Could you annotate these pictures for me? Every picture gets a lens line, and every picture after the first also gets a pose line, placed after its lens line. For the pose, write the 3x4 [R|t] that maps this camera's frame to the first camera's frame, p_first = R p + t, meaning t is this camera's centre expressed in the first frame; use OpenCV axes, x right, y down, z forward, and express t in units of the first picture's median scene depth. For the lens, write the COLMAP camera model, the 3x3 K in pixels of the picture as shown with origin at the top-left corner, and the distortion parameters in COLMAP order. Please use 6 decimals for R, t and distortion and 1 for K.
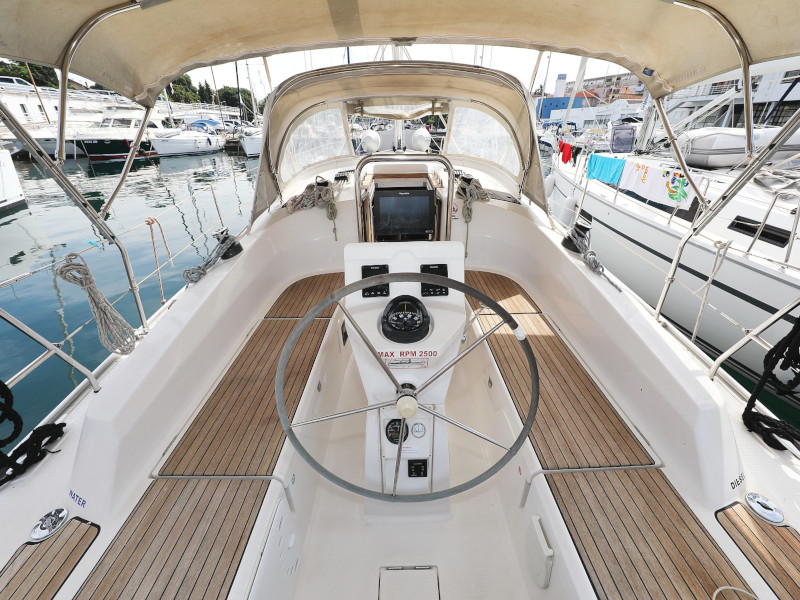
lens RADIAL K [[316.7, 0, 405.9], [0, 316.7, 294.5], [0, 0, 1]] dist [0.007929, -0.001666]
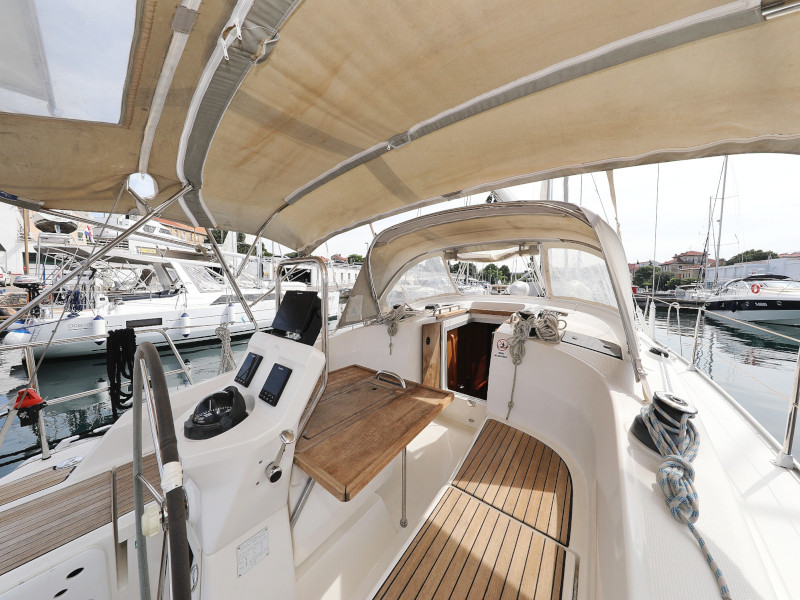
lens RADIAL K [[258.8, 0, 402.8], [0, 258.8, 311.7], [0, 0, 1]] dist [0.004422, -0.000781]
pose [[0.750436, 0.079021, -0.656203, 0.560369], [-0.327445, 0.906872, -0.265260, -0.112825], [0.574131, 0.413931, 0.706424, 0.445685]]
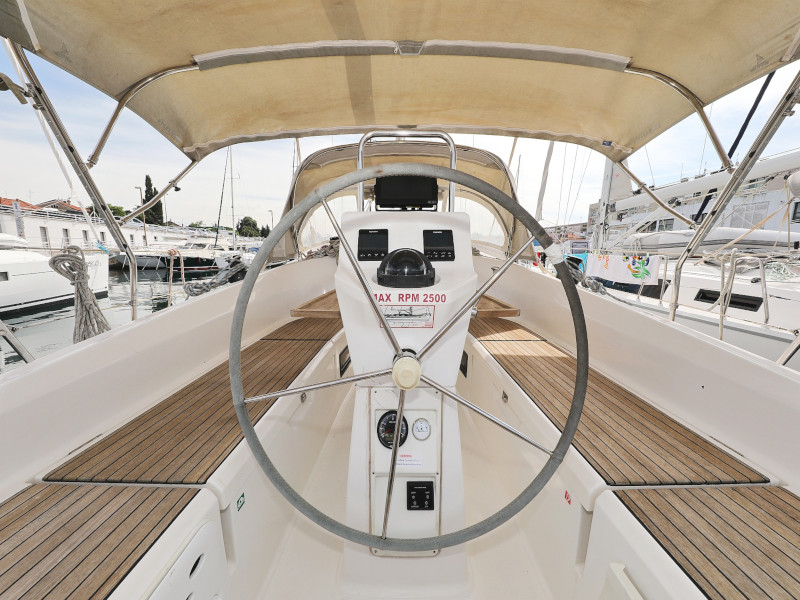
lens RADIAL K [[258.8, 0, 404.4], [0, 258.8, 314.7], [0, 0, 1]] dist [0.004422, -0.000781]
pose [[0.999806, 0.009515, -0.017236, 0.005560], [-0.014128, 0.956457, -0.291530, 0.249700], [0.013712, 0.291717, 0.956406, 0.244088]]
